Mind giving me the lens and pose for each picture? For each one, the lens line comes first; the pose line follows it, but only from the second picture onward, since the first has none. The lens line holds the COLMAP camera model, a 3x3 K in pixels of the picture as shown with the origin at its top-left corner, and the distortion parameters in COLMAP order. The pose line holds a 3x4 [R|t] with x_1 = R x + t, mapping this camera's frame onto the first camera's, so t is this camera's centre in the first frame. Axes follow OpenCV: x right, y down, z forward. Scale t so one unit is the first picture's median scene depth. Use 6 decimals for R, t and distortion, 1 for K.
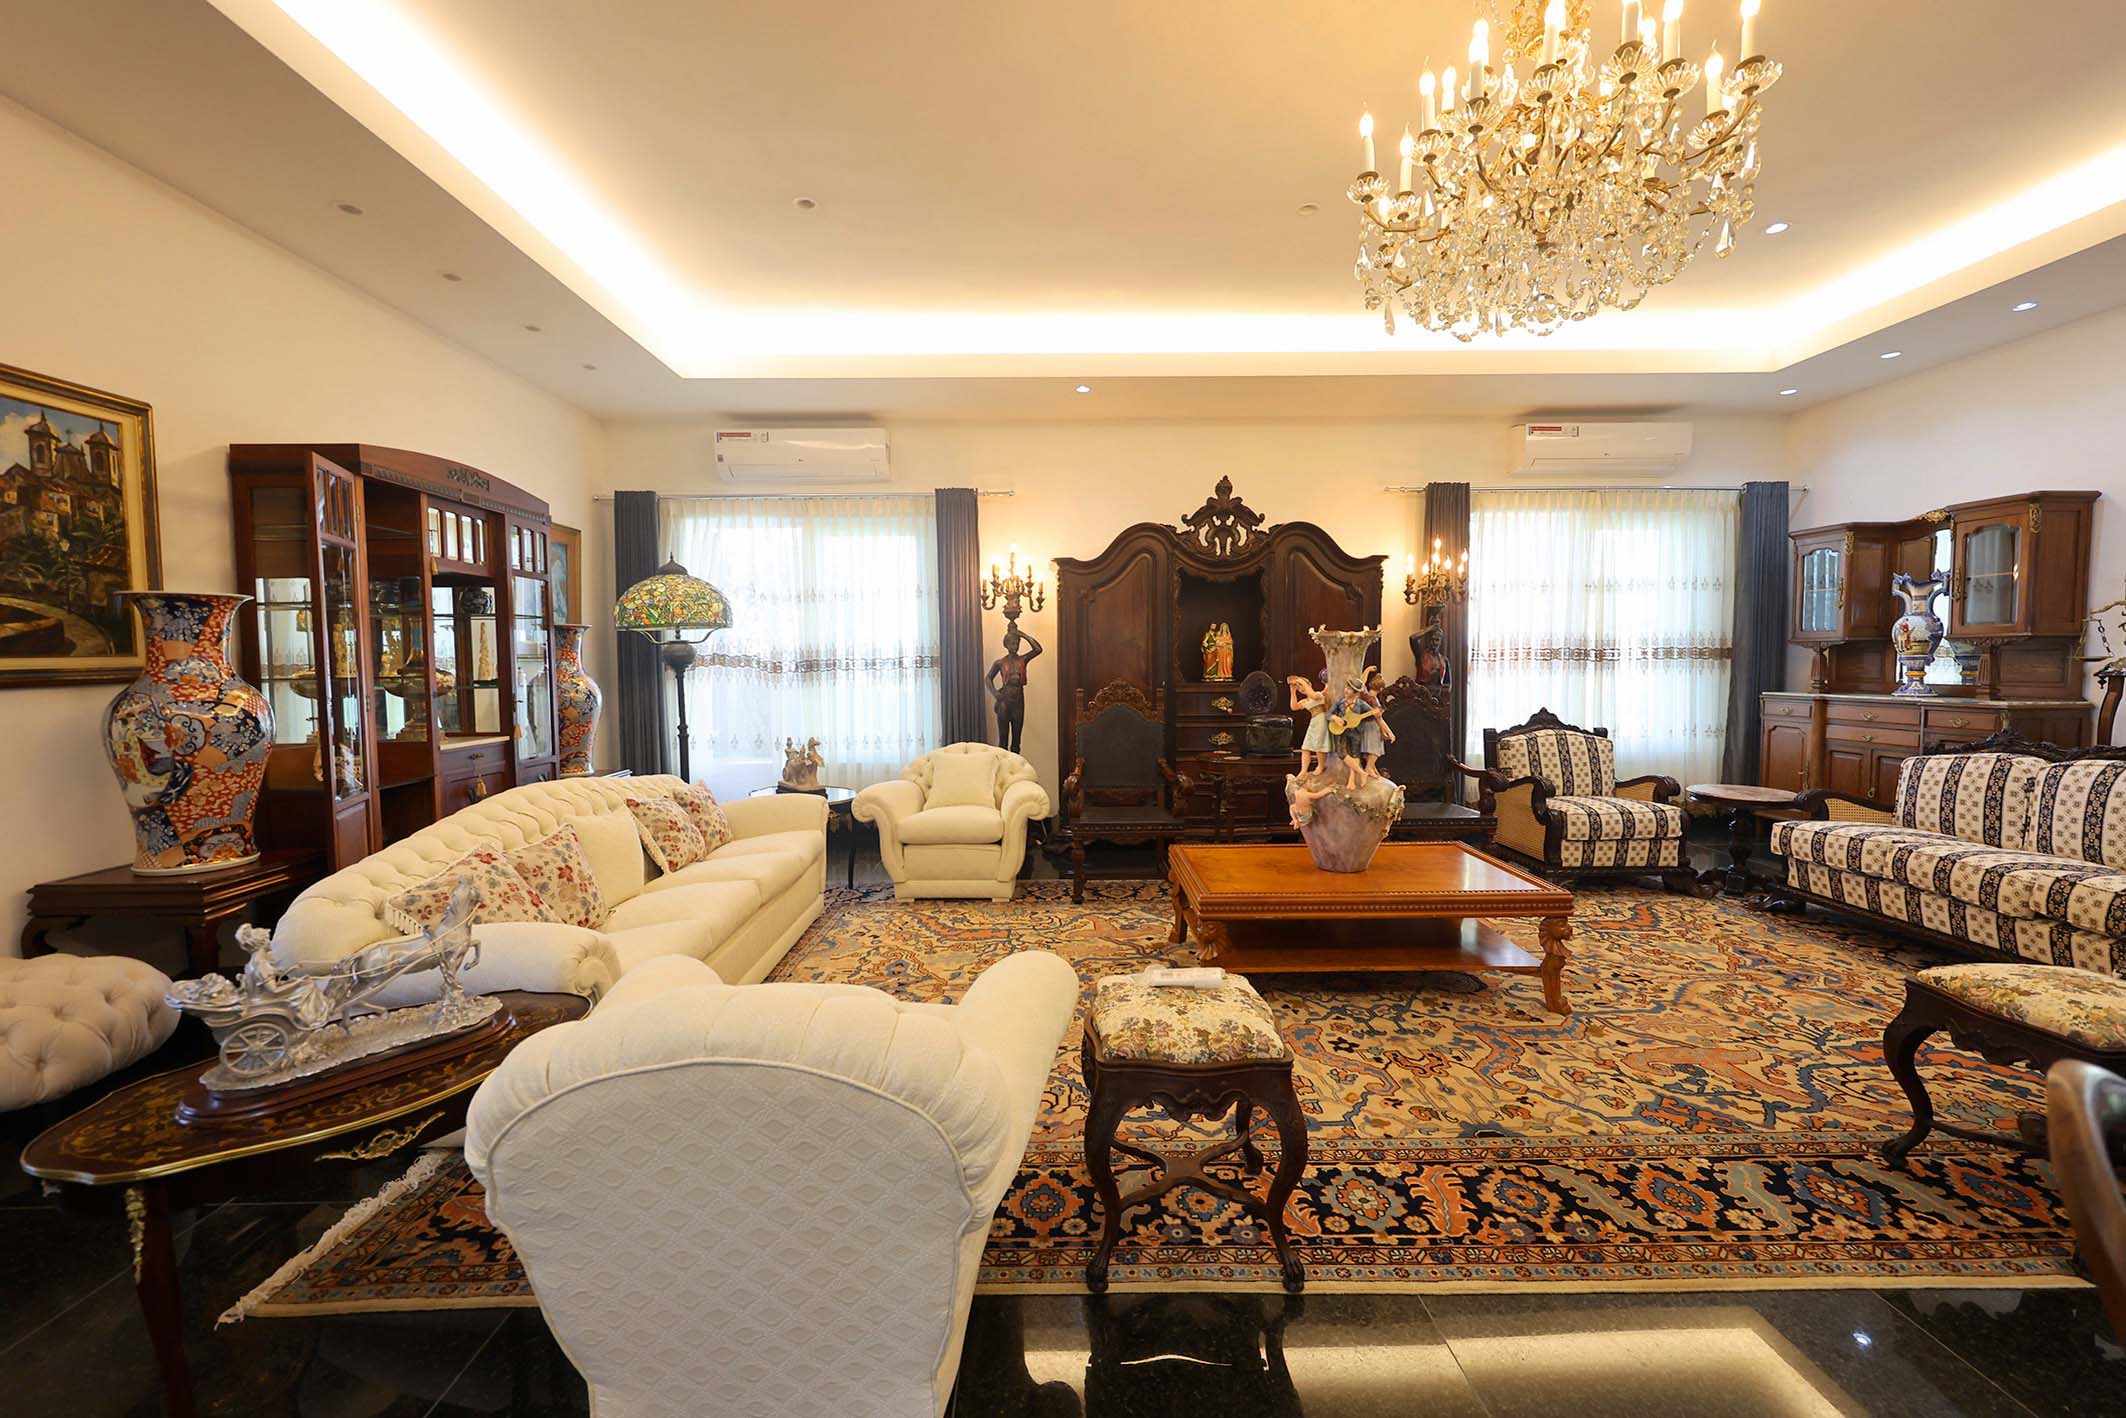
lens RADIAL K [[857.5, 0, 1054.6], [0, 857.5, 701.2], [0, 0, 1]] dist [-0.001273, 0.000689]
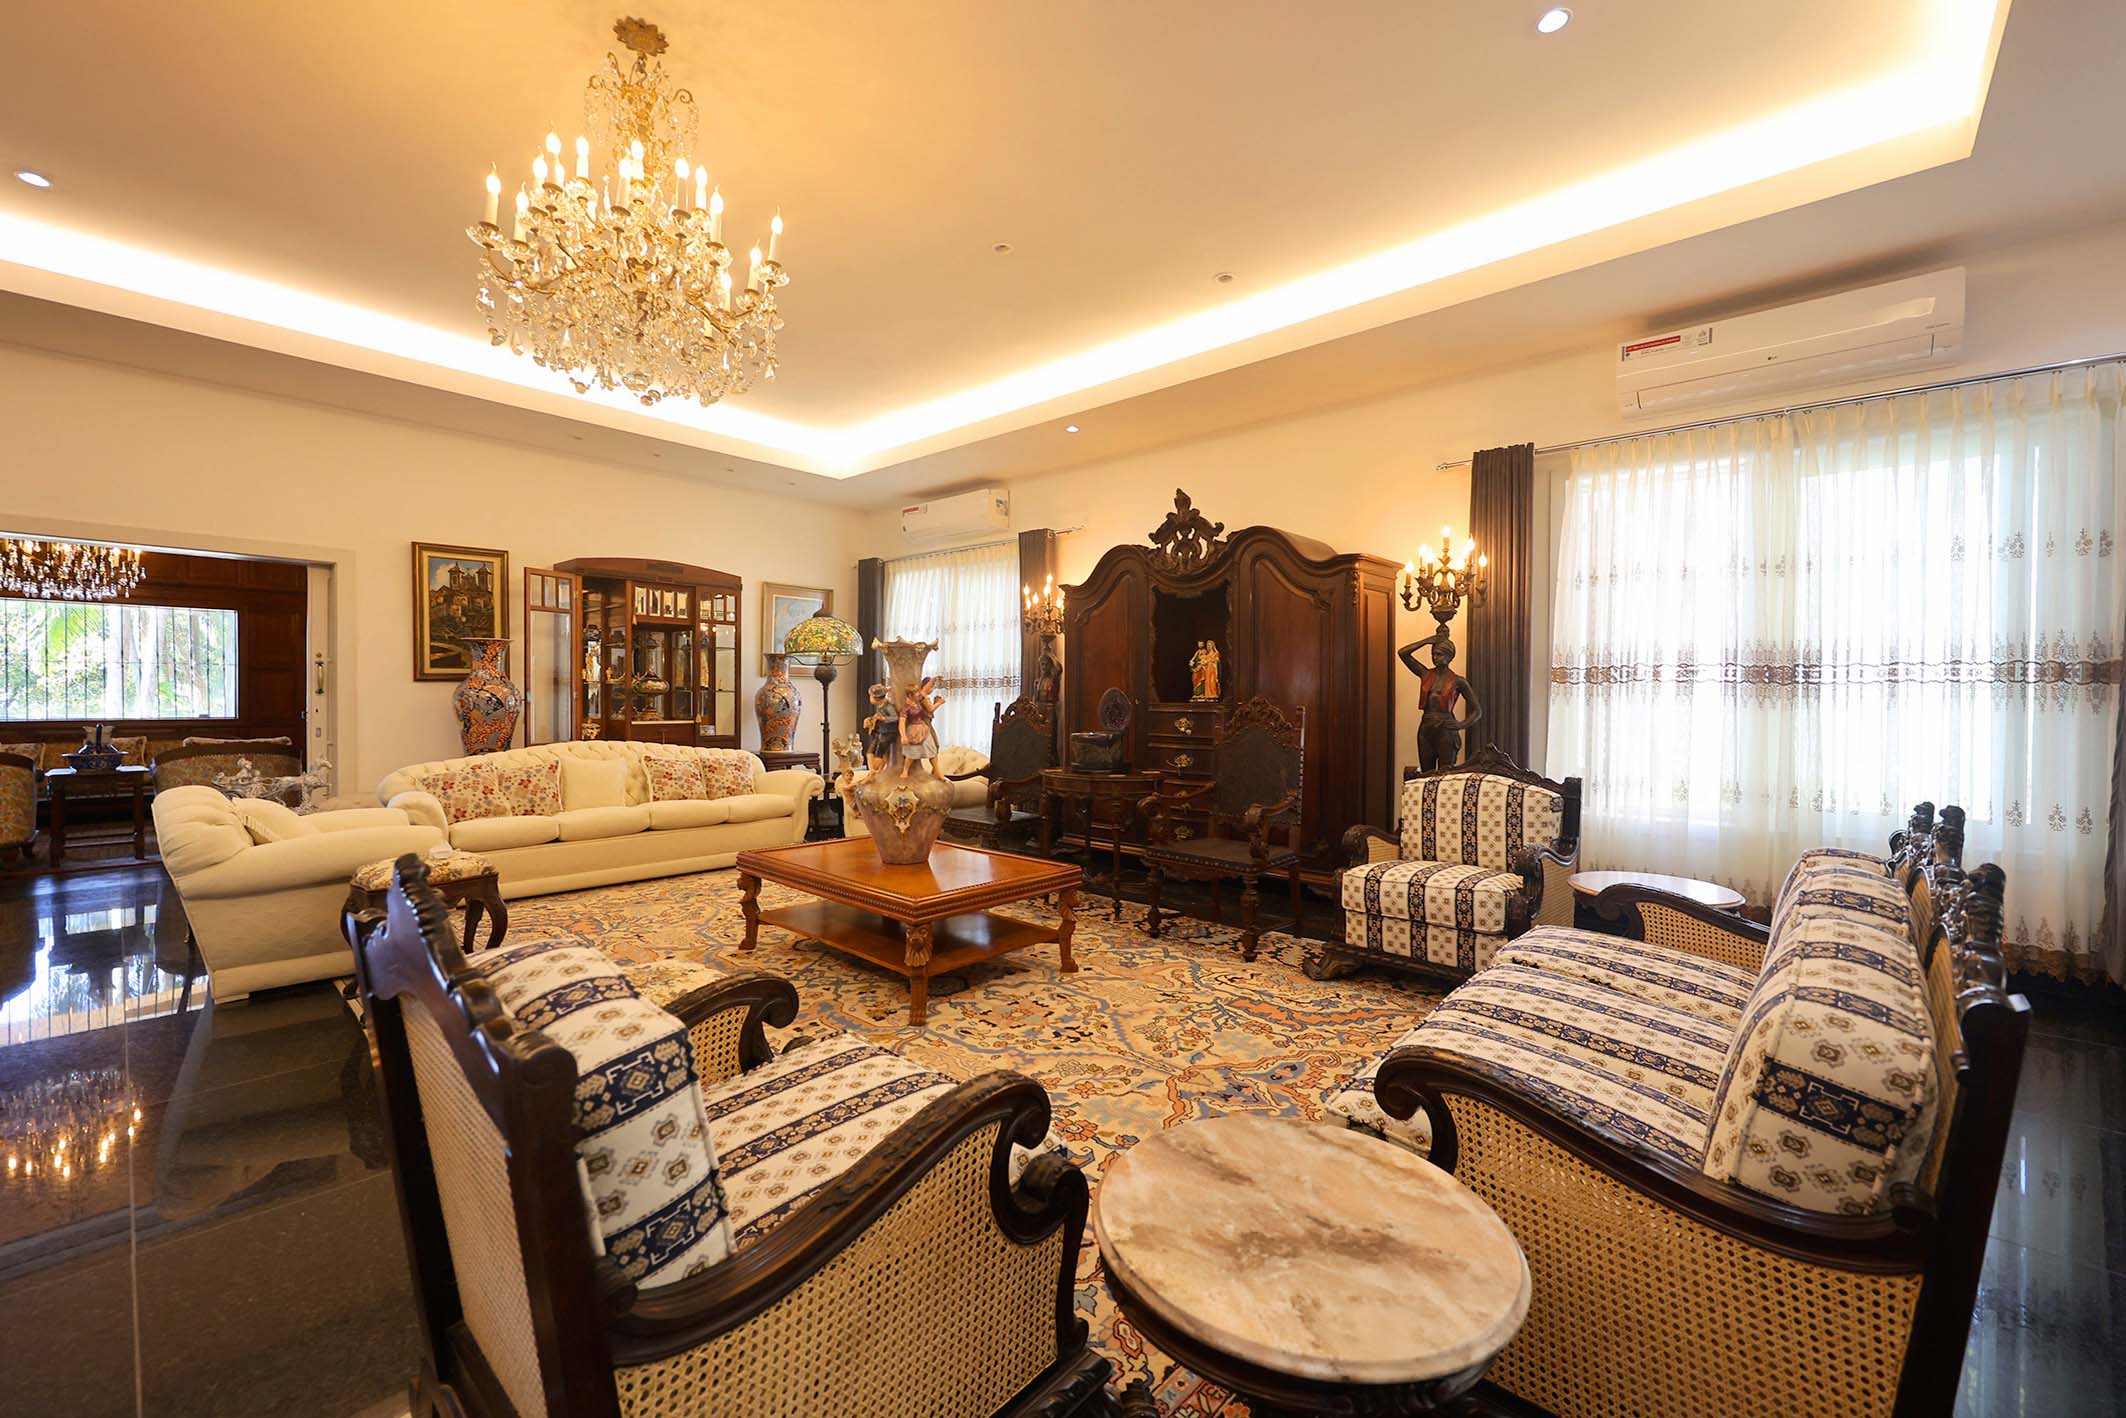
lens RADIAL K [[857.5, 0, 1054.6], [0, 857.5, 701.2], [0, 0, 1]] dist [-0.001273, 0.000689]
pose [[0.731687, 0.020804, -0.681323, 0.831218], [-0.047193, 0.998682, -0.020187, 0.003562], [0.680005, 0.046925, 0.731705, 0.225014]]
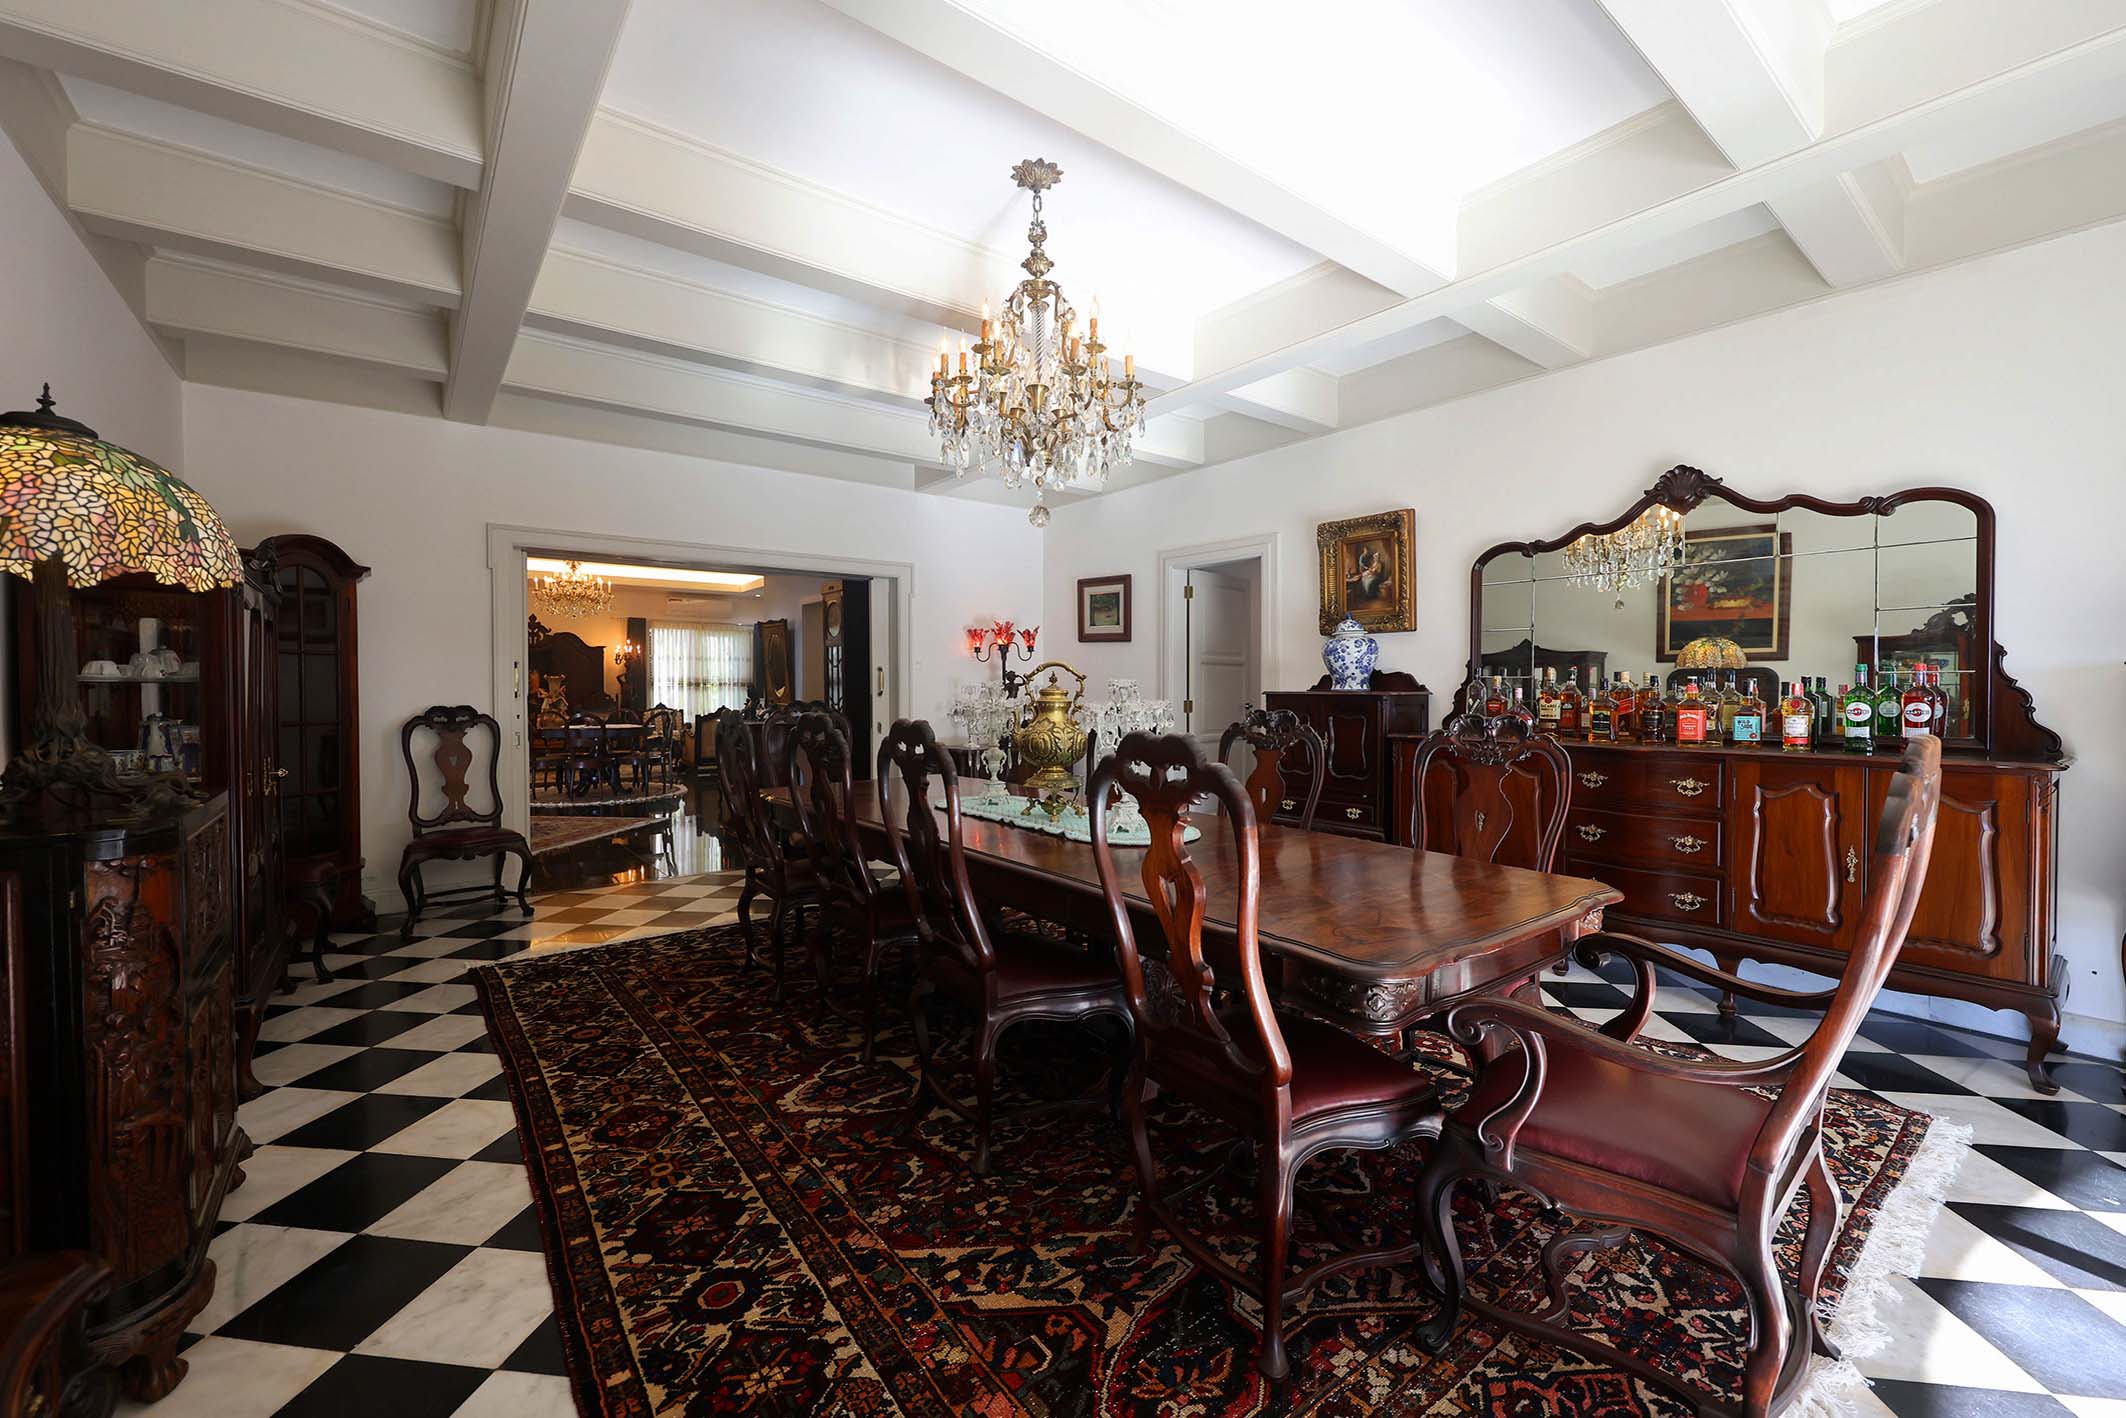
lens RADIAL K [[856.1, 0, 1051.2], [0, 856.1, 703.4], [0, 0, 1]] dist [-0.001623, -0.000046]
pose [[0.797795, -0.001056, 0.602928, -0.122832], [0.022992, 0.999324, -0.028673, 0.130874], [-0.602490, 0.036737, 0.797280, -2.187566]]
